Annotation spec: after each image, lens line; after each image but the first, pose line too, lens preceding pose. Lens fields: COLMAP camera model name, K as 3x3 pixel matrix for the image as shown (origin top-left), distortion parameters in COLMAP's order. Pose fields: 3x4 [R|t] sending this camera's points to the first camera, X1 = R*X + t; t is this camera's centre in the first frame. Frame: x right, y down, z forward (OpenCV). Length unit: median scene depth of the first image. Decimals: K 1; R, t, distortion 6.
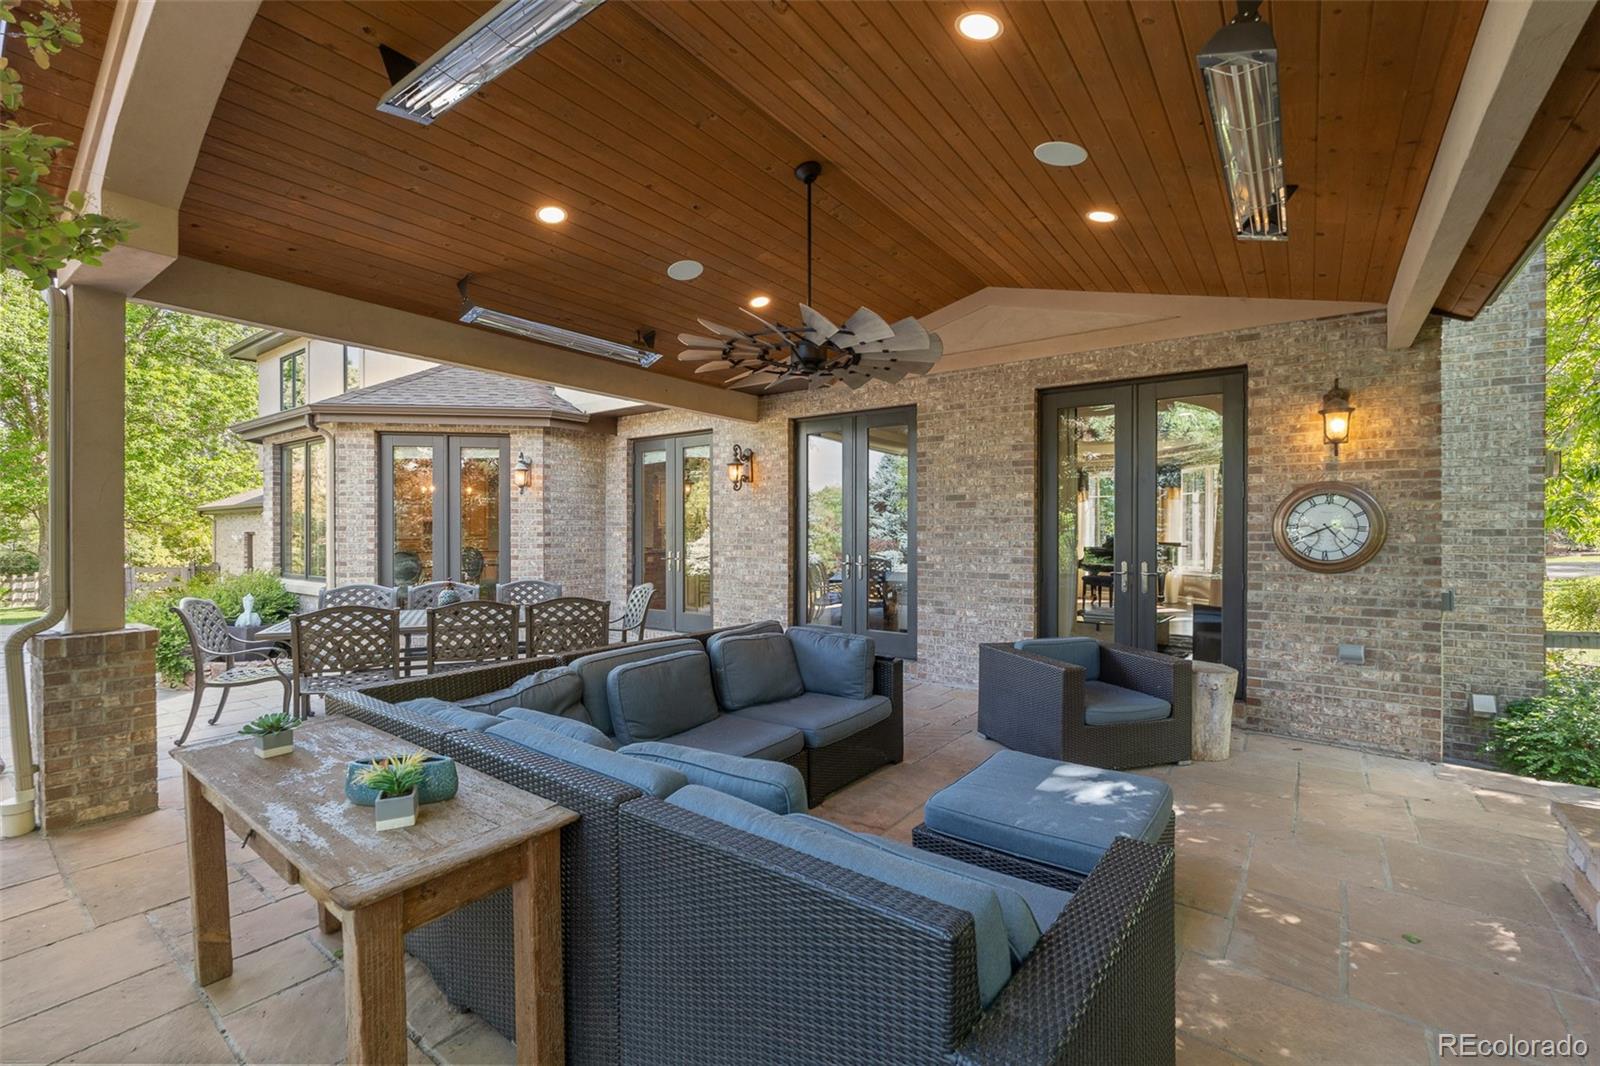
lens RADIAL K [[701.1, 0, 785.0], [0, 701.1, 535.1], [0, 0, 1]] dist [-0.008452, 0.000288]
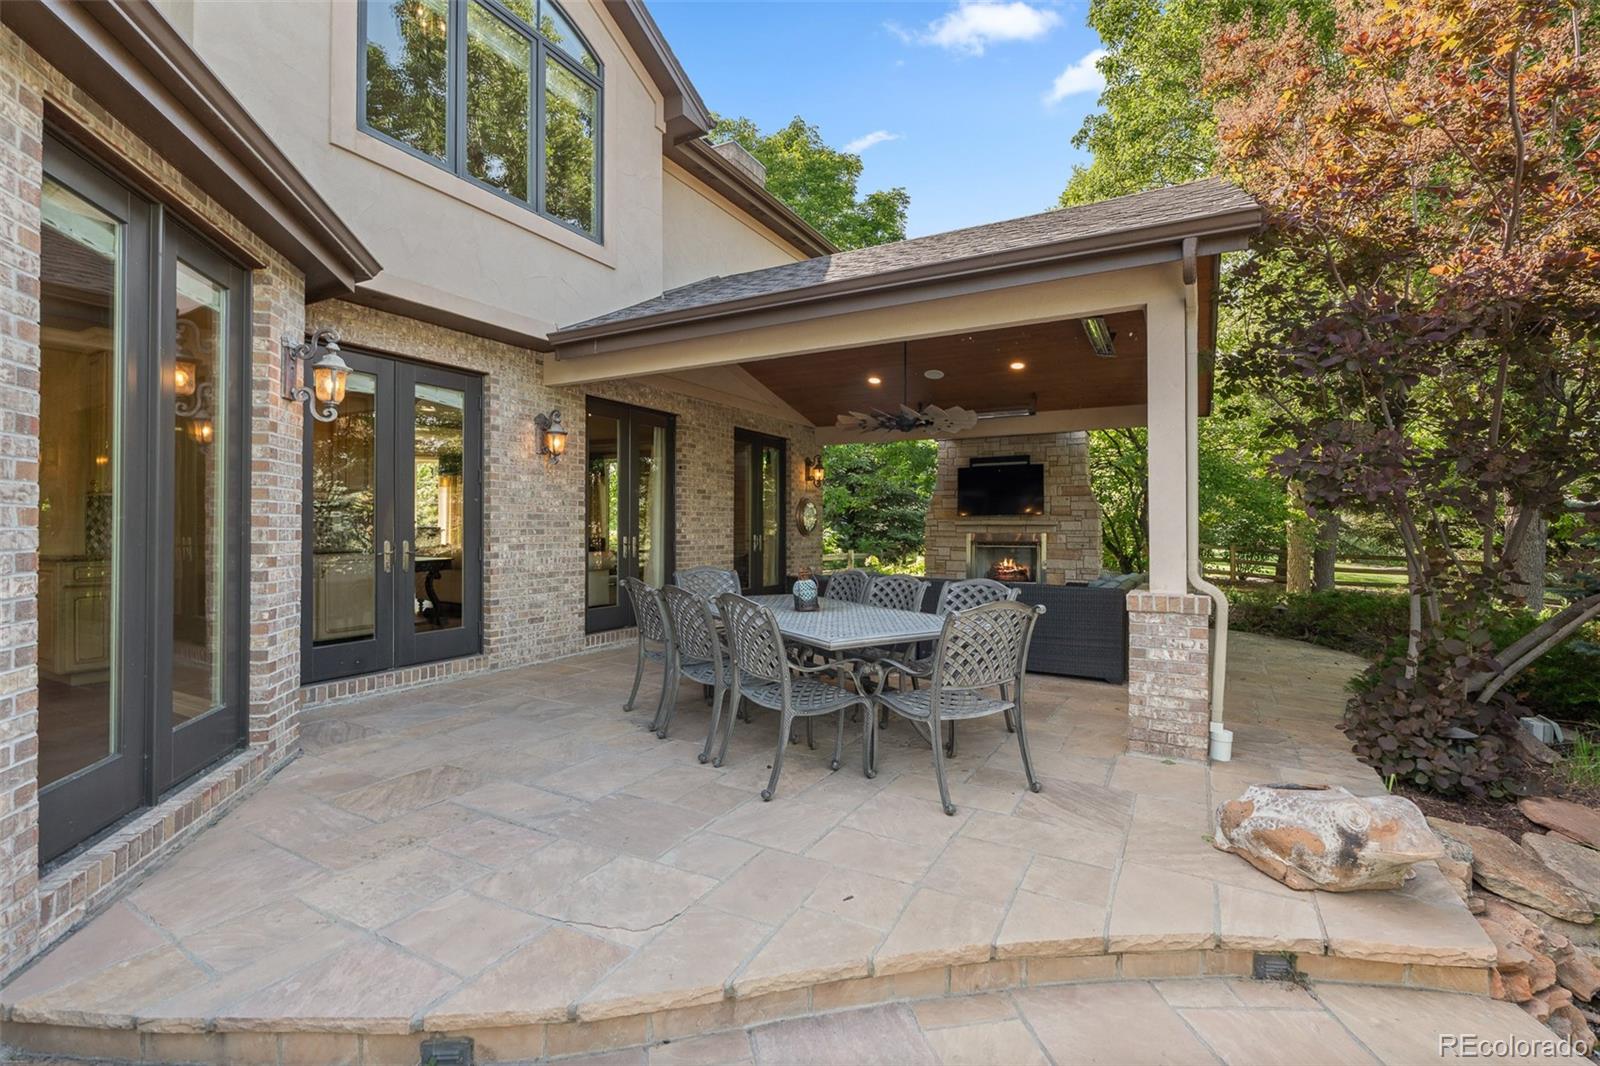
lens RADIAL K [[701.1, 0, 797.1], [0, 701.1, 523.7], [0, 0, 1]] dist [-0.008452, 0.000288]
pose [[-0.132561, -0.006833, 0.991151, -0.948230], [-0.012739, 0.999905, 0.005190, -0.000191], [-0.991093, -0.011938, -0.132635, 0.827395]]
